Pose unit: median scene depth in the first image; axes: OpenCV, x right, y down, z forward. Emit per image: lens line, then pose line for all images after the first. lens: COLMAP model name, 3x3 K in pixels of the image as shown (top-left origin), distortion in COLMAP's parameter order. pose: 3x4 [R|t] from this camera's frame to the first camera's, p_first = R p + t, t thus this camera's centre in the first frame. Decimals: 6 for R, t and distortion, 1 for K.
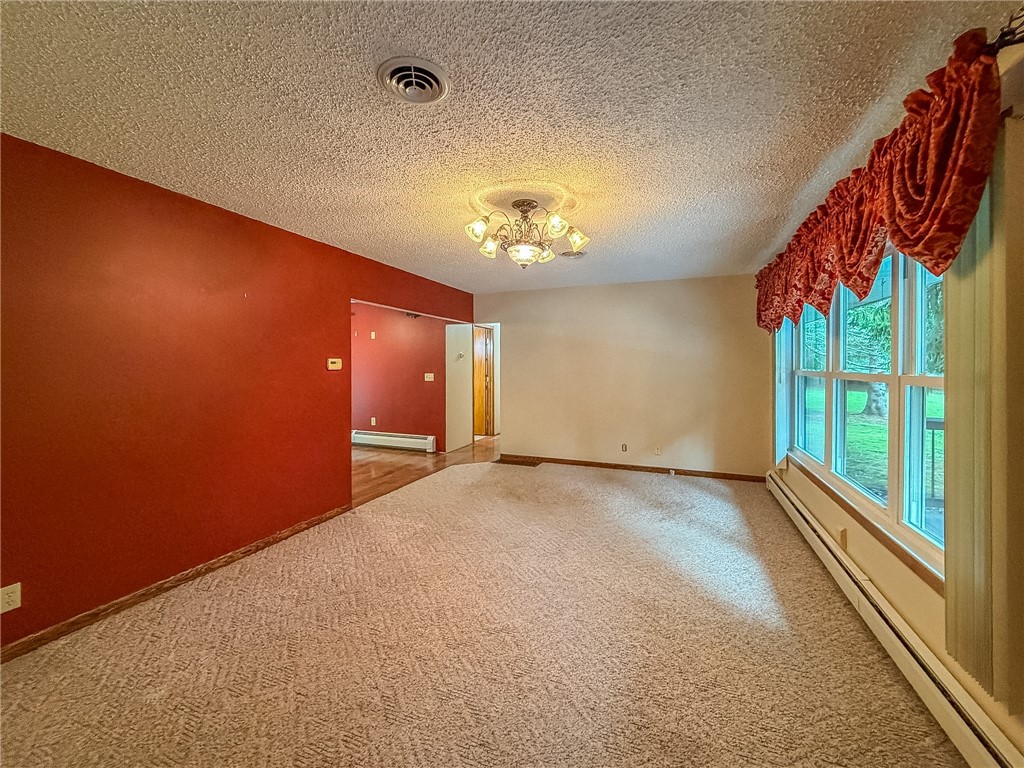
lens RADIAL K [[414.2, 0, 511.9], [0, 414.2, 364.5], [0, 0, 1]] dist [-0.000149, -0.000027]
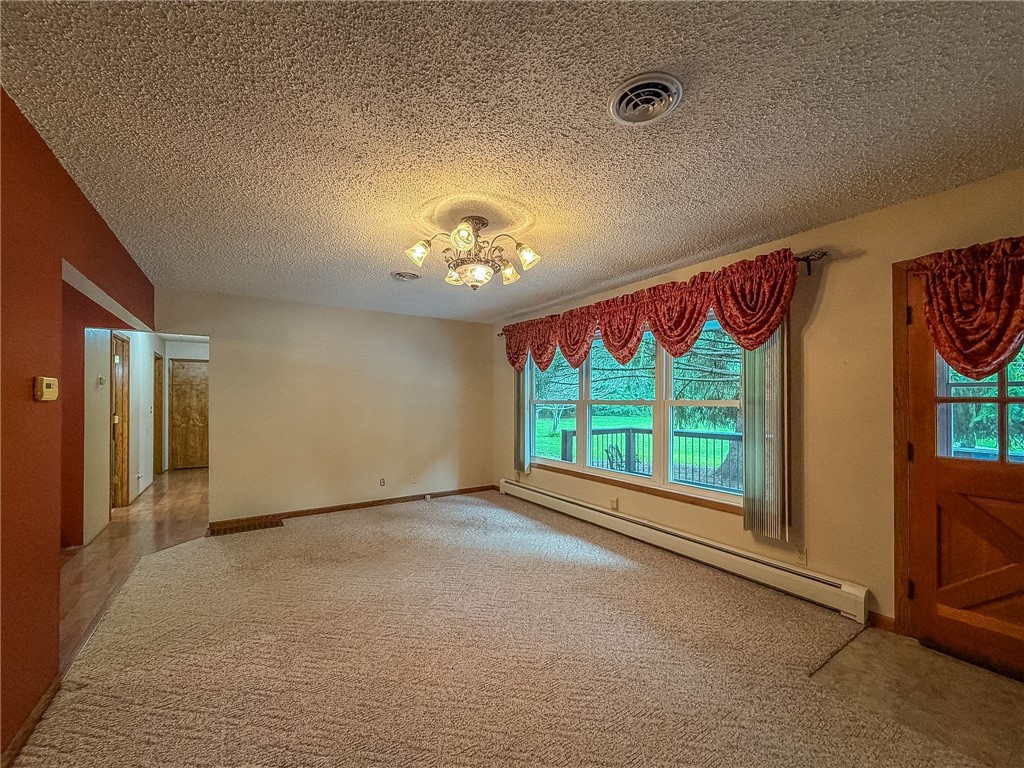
lens RADIAL K [[413.1, 0, 511.7], [0, 413.1, 399.2], [0, 0, 1]] dist [0.000504, -0.000010]
pose [[0.571167, 0.000066, 0.820834, -0.519130], [0.000401, 1.000000, -0.000359, 0.011397], [-0.820834, 0.000534, 0.571167, 0.302020]]
